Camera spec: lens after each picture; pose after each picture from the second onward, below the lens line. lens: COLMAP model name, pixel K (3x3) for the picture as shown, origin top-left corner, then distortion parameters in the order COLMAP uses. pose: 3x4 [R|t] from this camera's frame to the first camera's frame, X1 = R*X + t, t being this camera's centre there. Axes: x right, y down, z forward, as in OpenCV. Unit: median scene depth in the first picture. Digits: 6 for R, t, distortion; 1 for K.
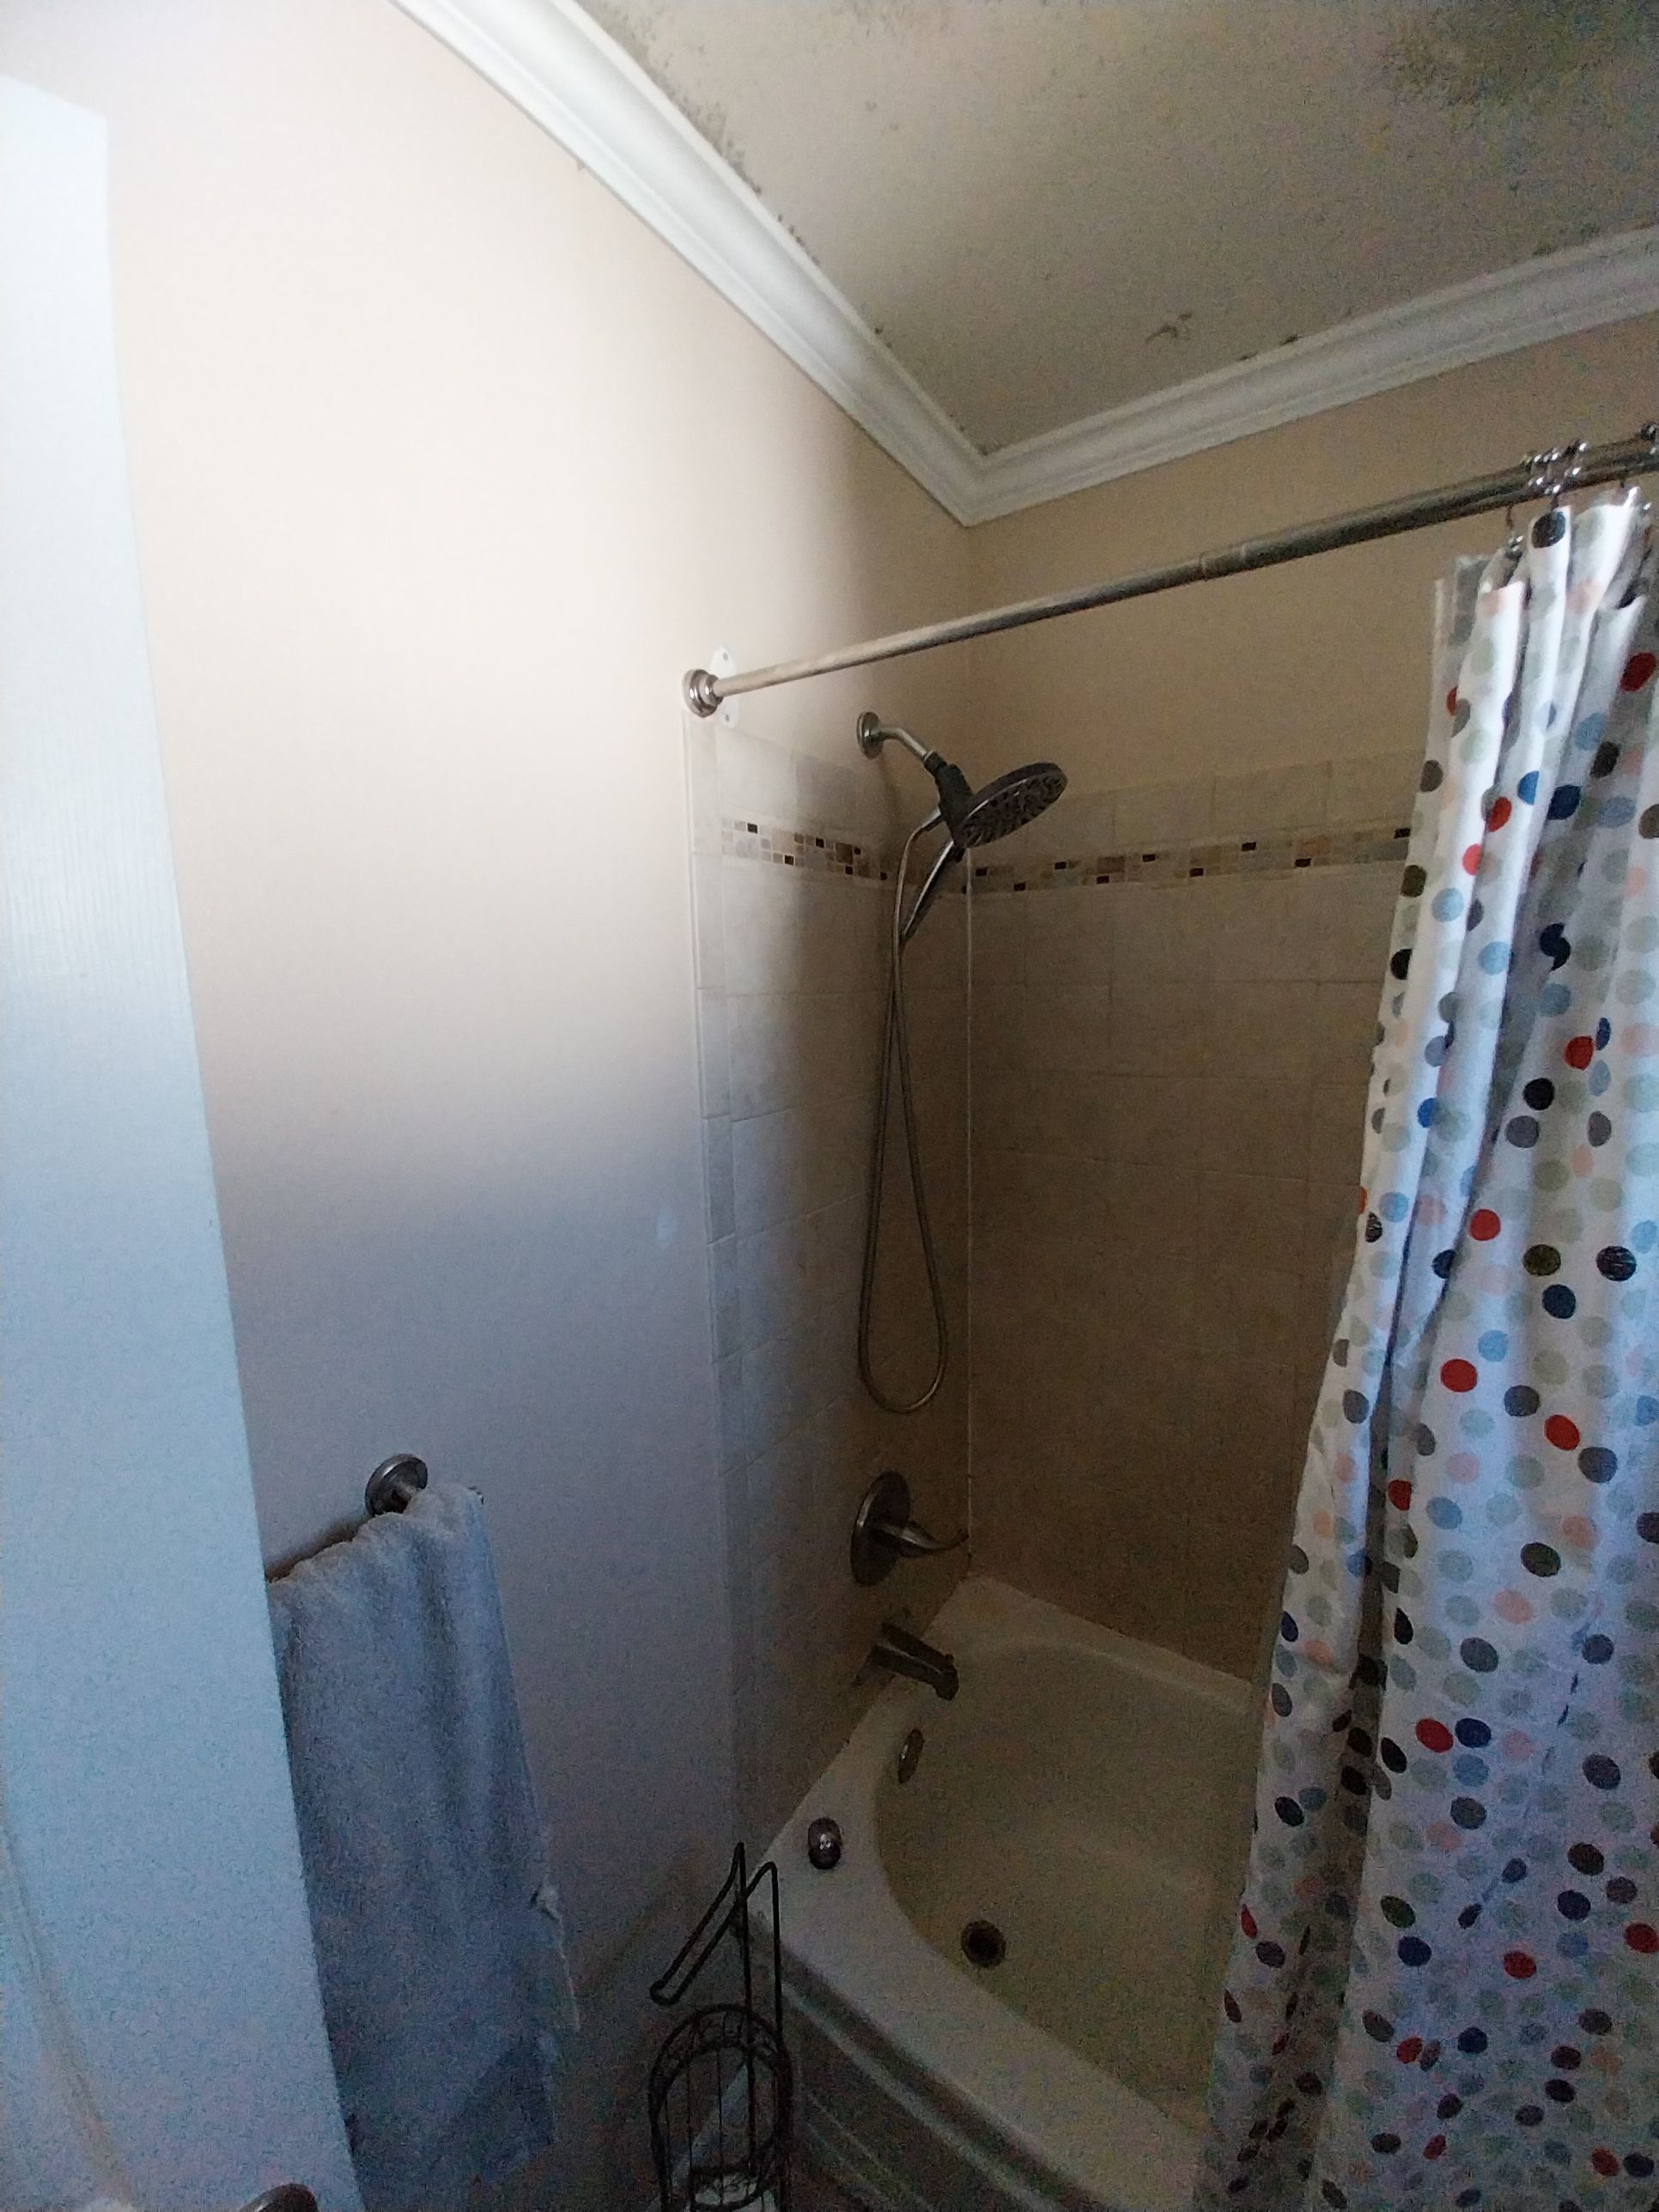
lens RADIAL K [[862.5, 0, 838.8], [0, 862.5, 1104.5], [0, 0, 1]] dist [0.007775, -0.009466]
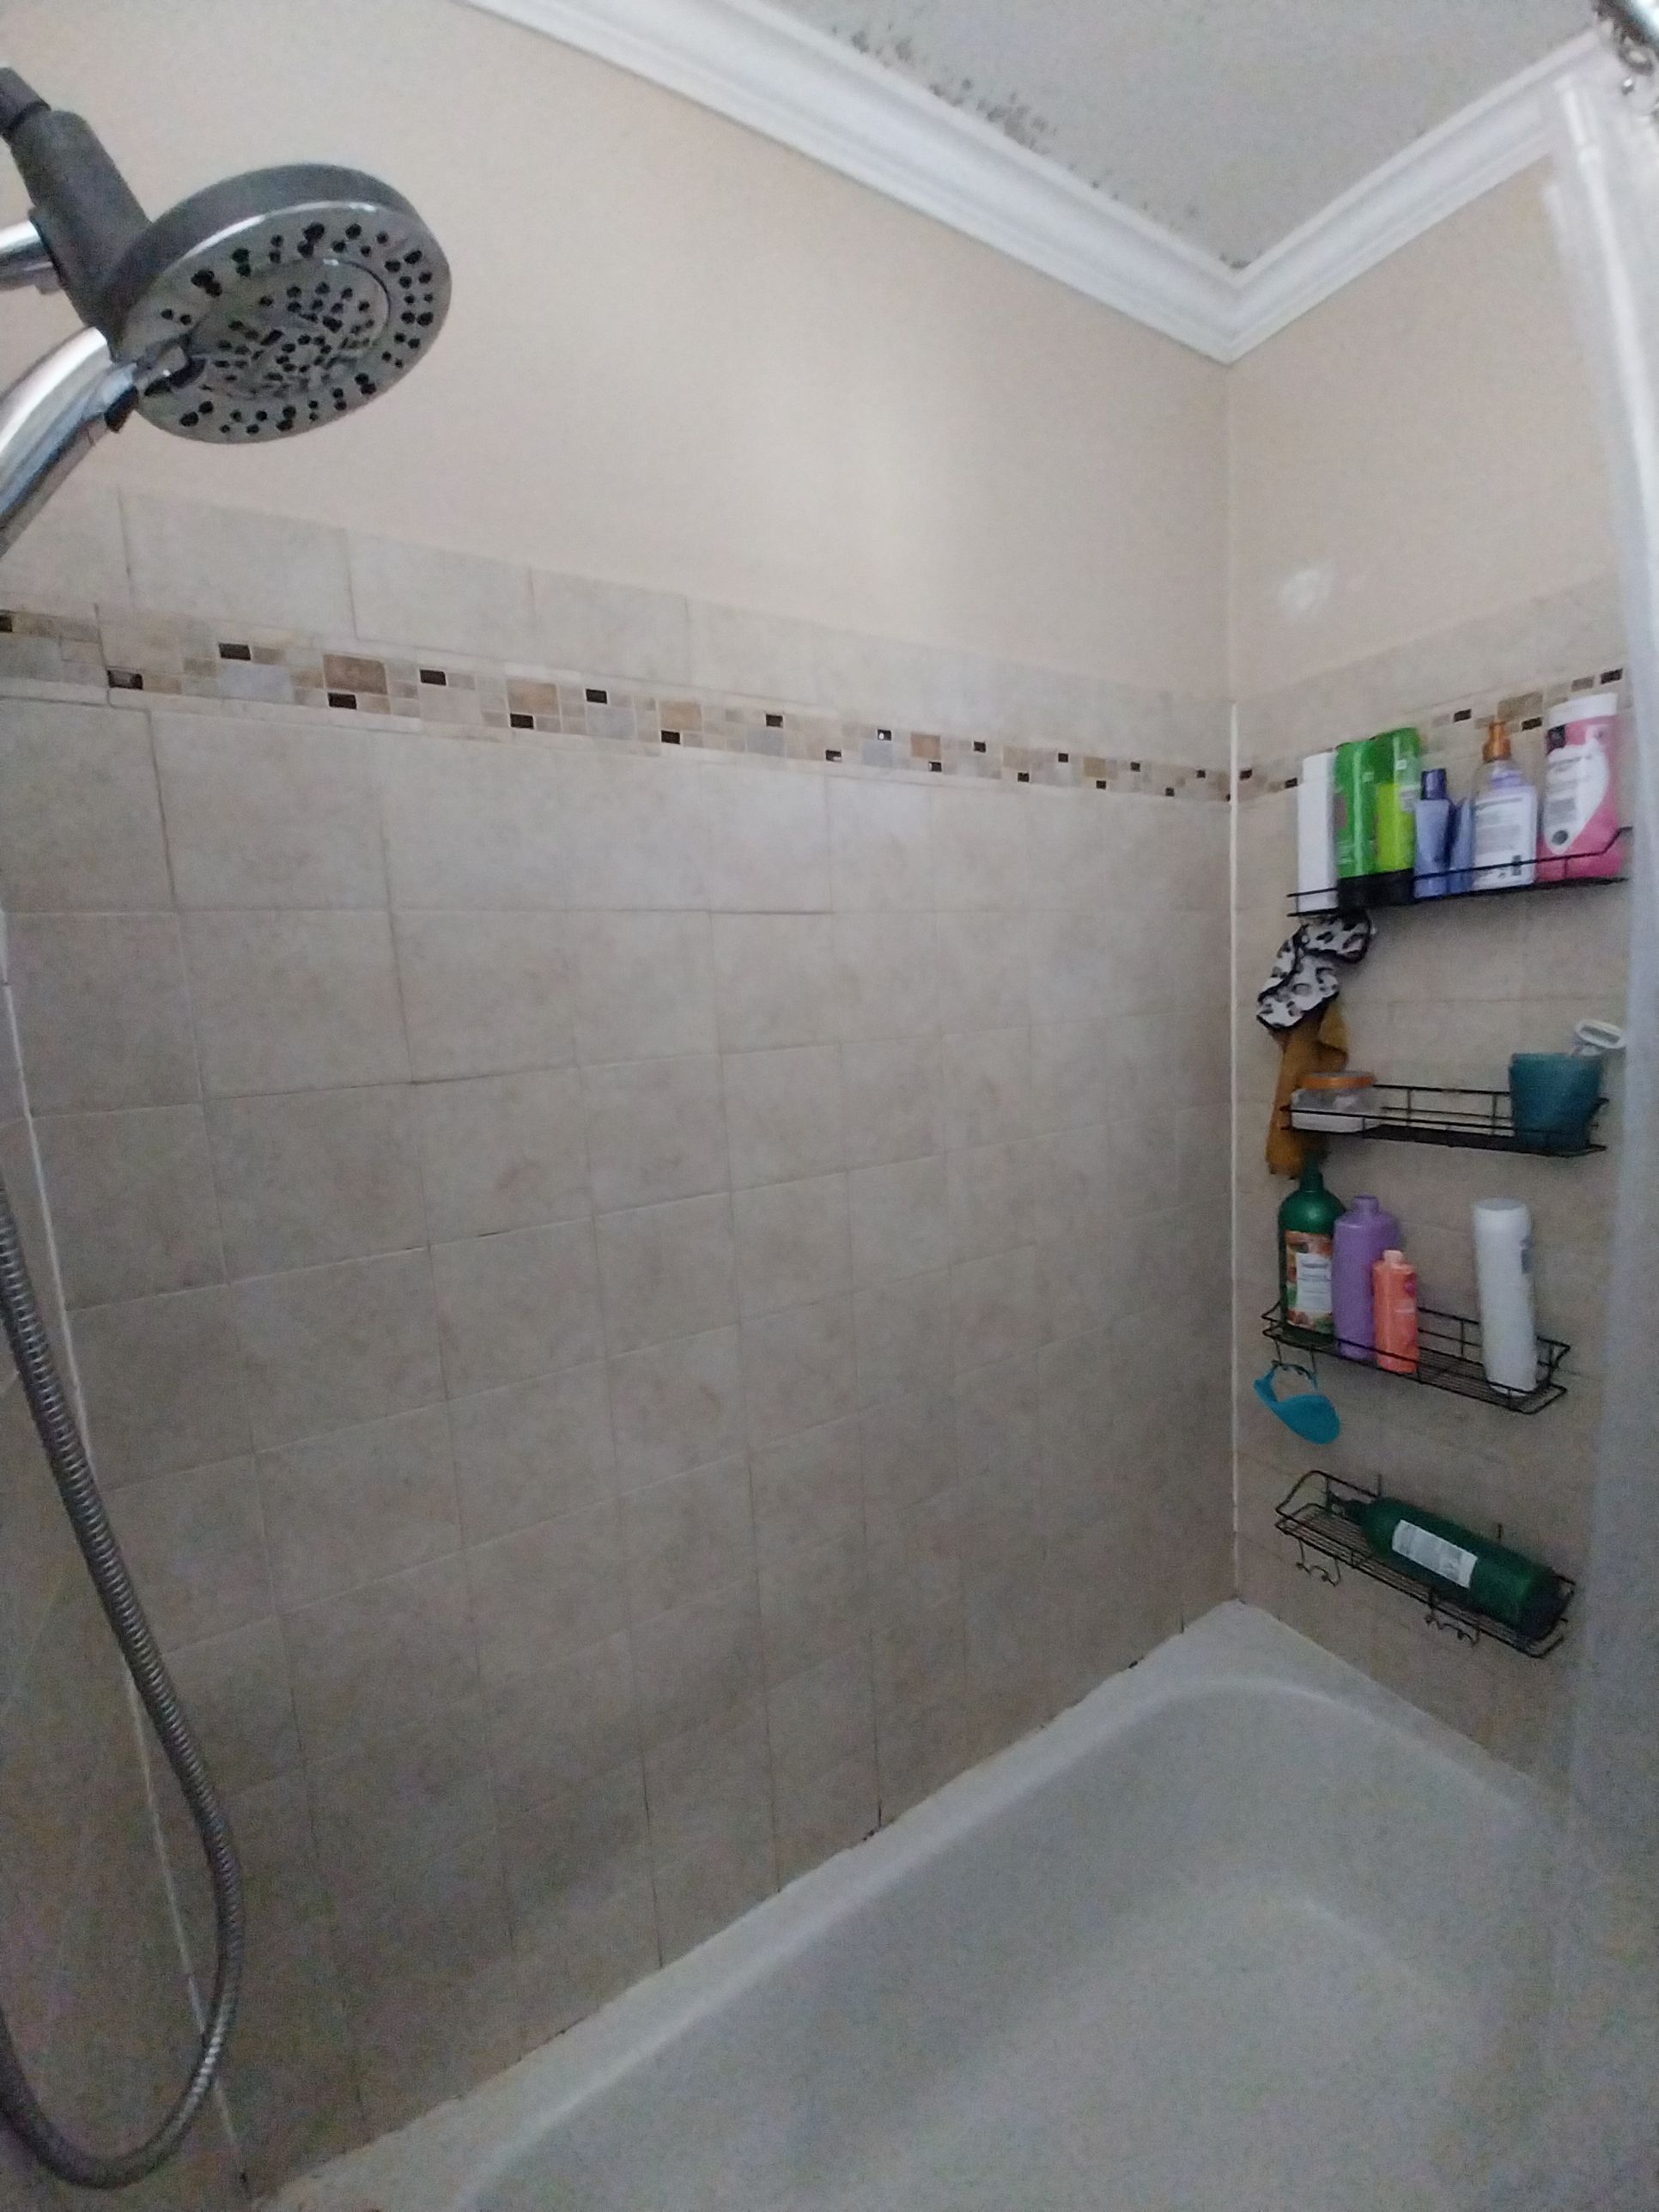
lens RADIAL K [[862.5, 0, 837.6], [0, 862.5, 1100.9], [0, 0, 1]] dist [0.007775, -0.009466]
pose [[0.429816, -0.120414, 0.894851, -0.073185], [0.175587, 0.983294, 0.047977, -0.005819], [-0.885679, 0.136503, 0.443779, 0.805648]]
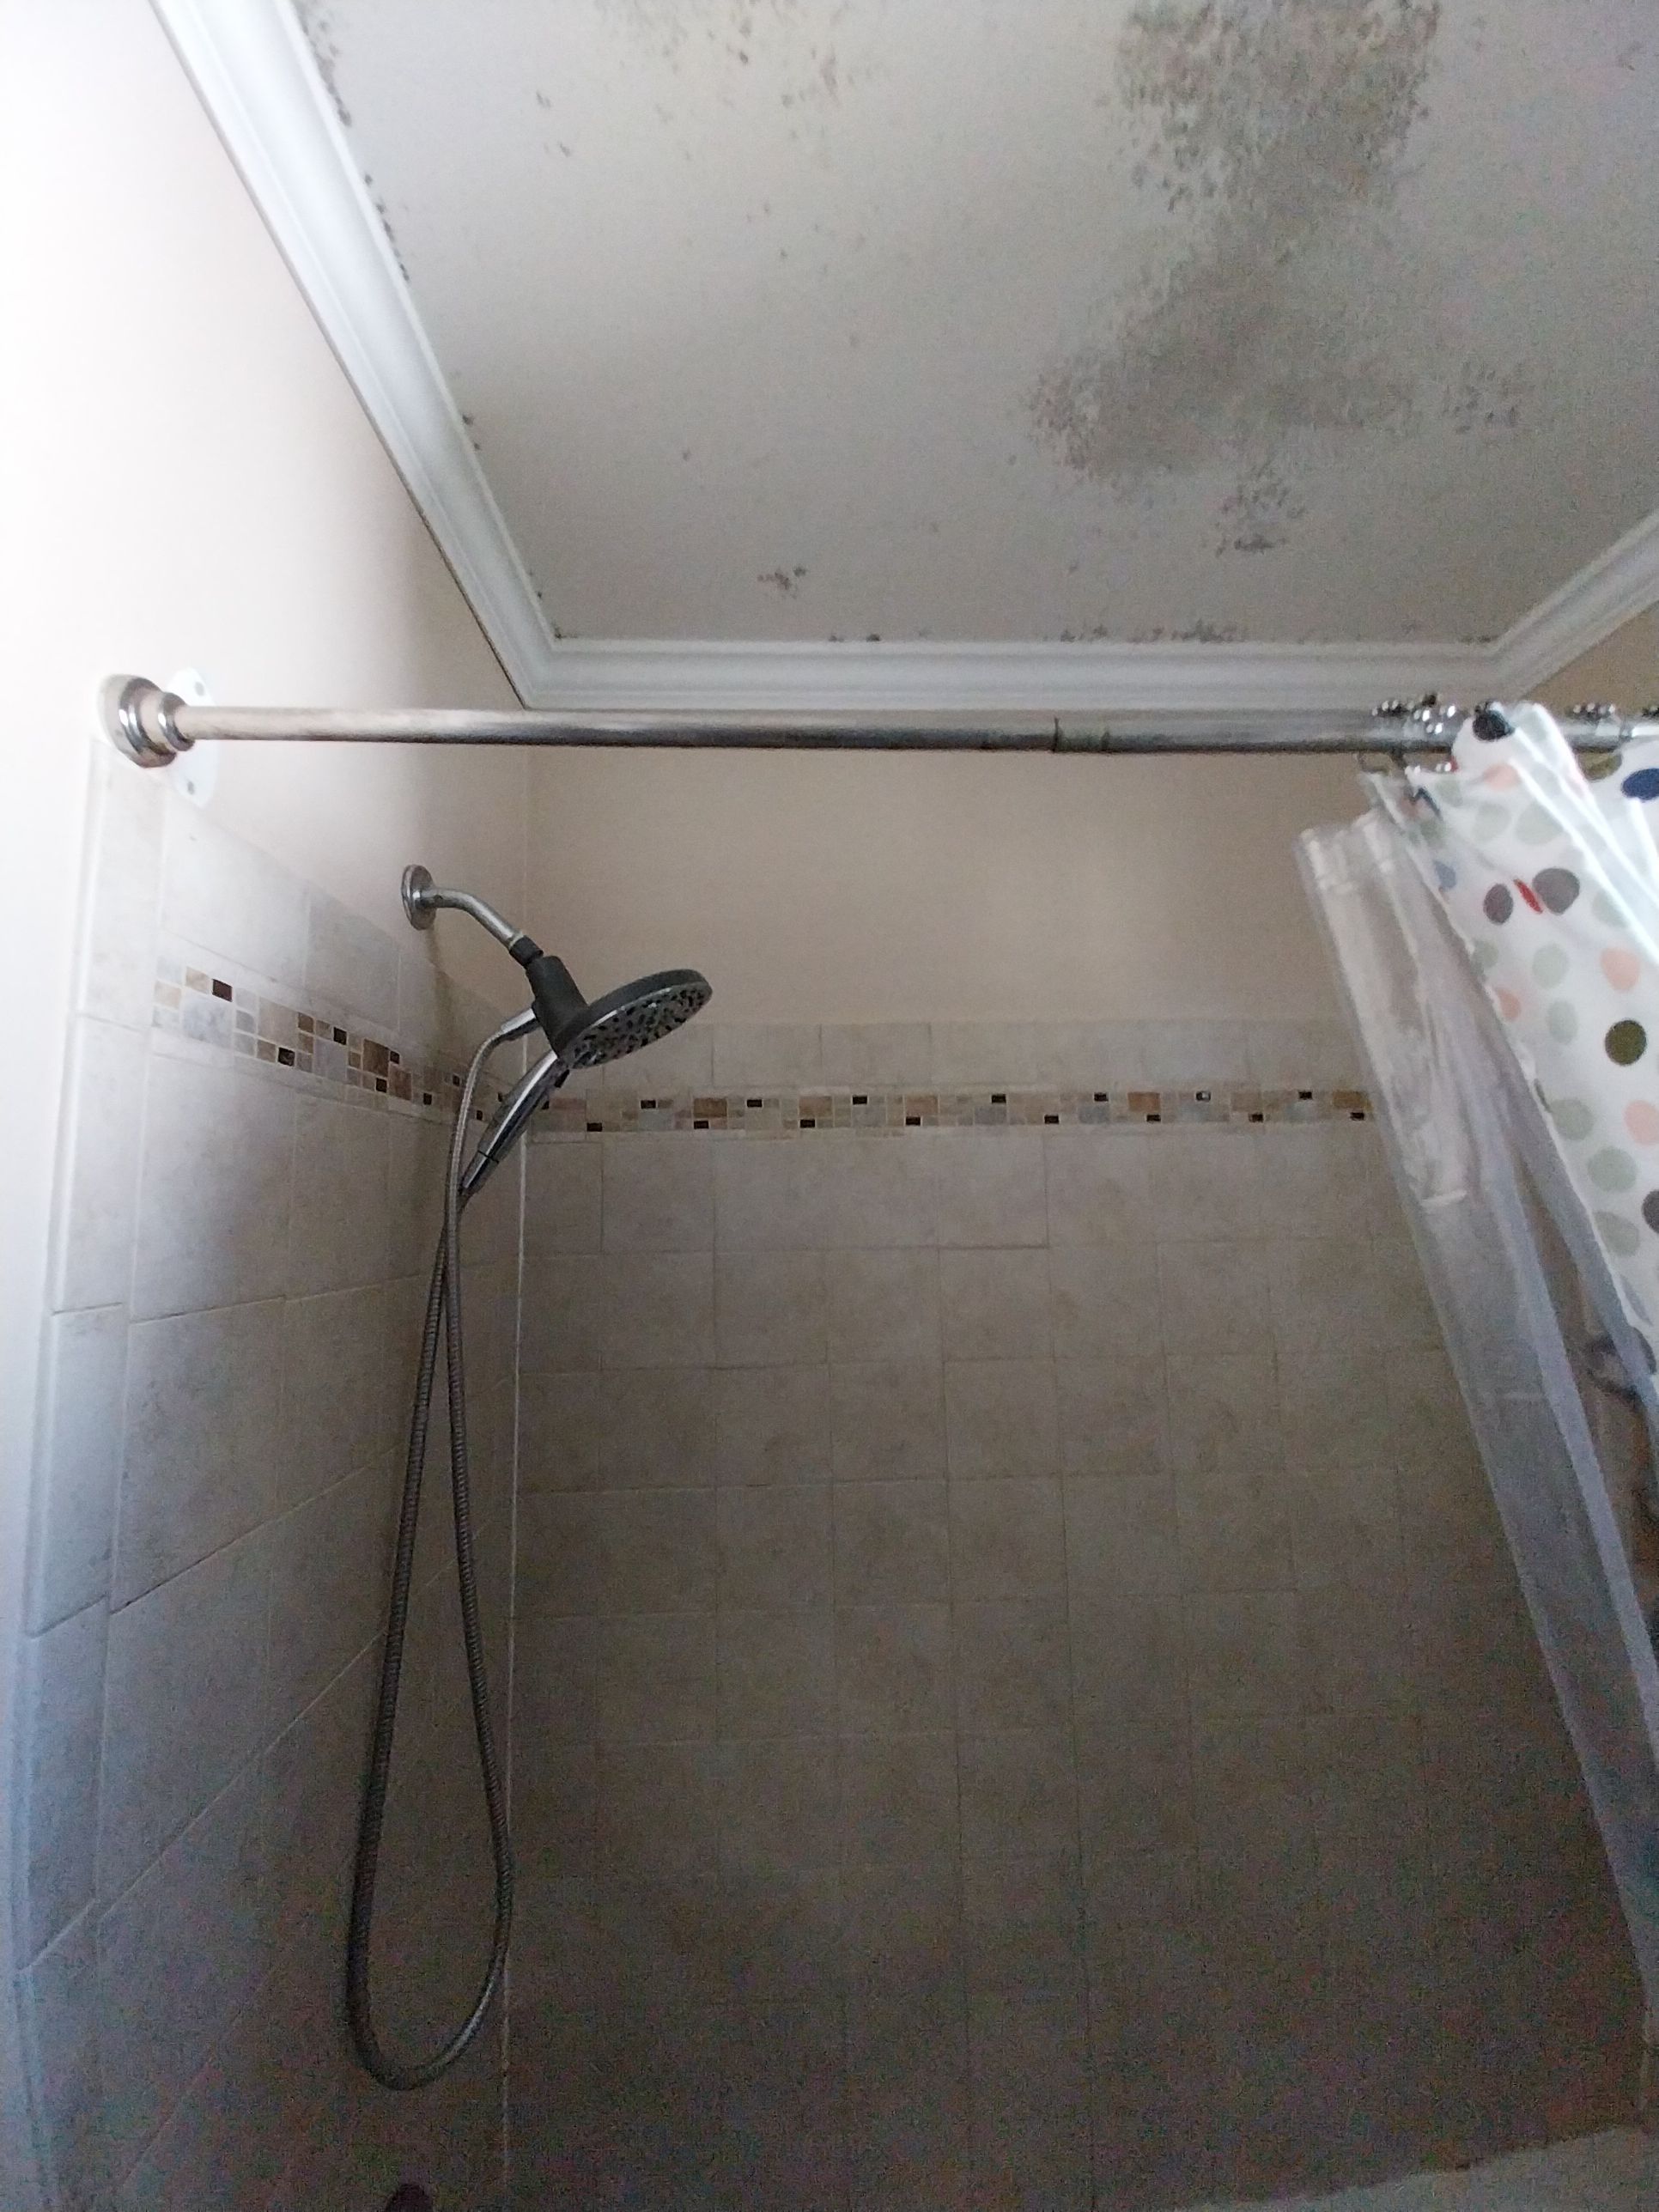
lens RADIAL K [[862.5, 0, 828.3], [0, 862.5, 1107.2], [0, 0, 1]] dist [0.007775, -0.009466]
pose [[0.814986, 0.074168, 0.574714, -0.102199], [0.085326, 0.965606, -0.245612, -0.093843], [-0.573164, 0.249209, 0.780627, 0.414316]]
